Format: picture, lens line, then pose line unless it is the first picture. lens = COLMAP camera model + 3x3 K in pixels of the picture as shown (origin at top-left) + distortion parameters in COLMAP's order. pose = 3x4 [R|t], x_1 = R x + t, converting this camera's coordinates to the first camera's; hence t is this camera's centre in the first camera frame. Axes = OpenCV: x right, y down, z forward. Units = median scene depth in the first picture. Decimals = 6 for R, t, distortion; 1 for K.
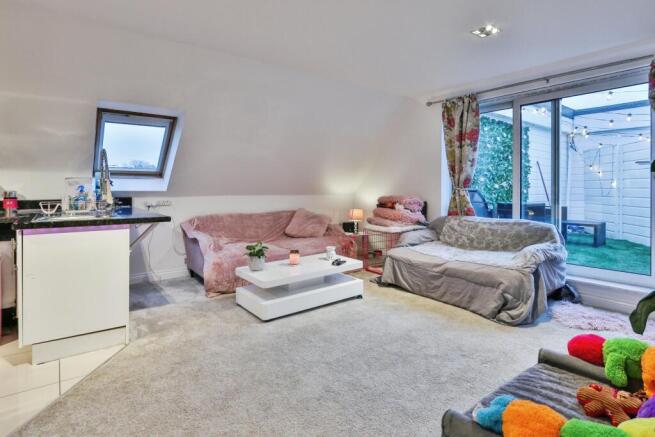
lens RADIAL K [[355.8, 0, 323.9], [0, 355.8, 198.2], [0, 0, 1]] dist [-0.002938, -0.000270]
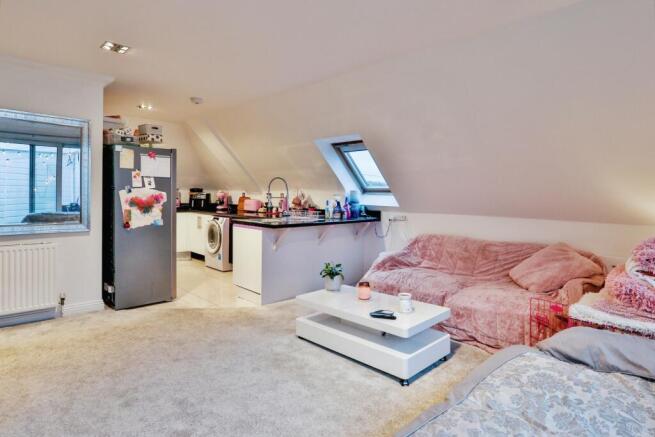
lens RADIAL K [[355.8, 0, 323.9], [0, 355.8, 198.2], [0, 0, 1]] dist [-0.002938, -0.000270]
pose [[0.119382, 0.005180, -0.992835, 0.603622], [-0.055394, 0.998464, -0.001452, -0.031644], [0.991302, 0.055171, 0.119486, 0.666244]]
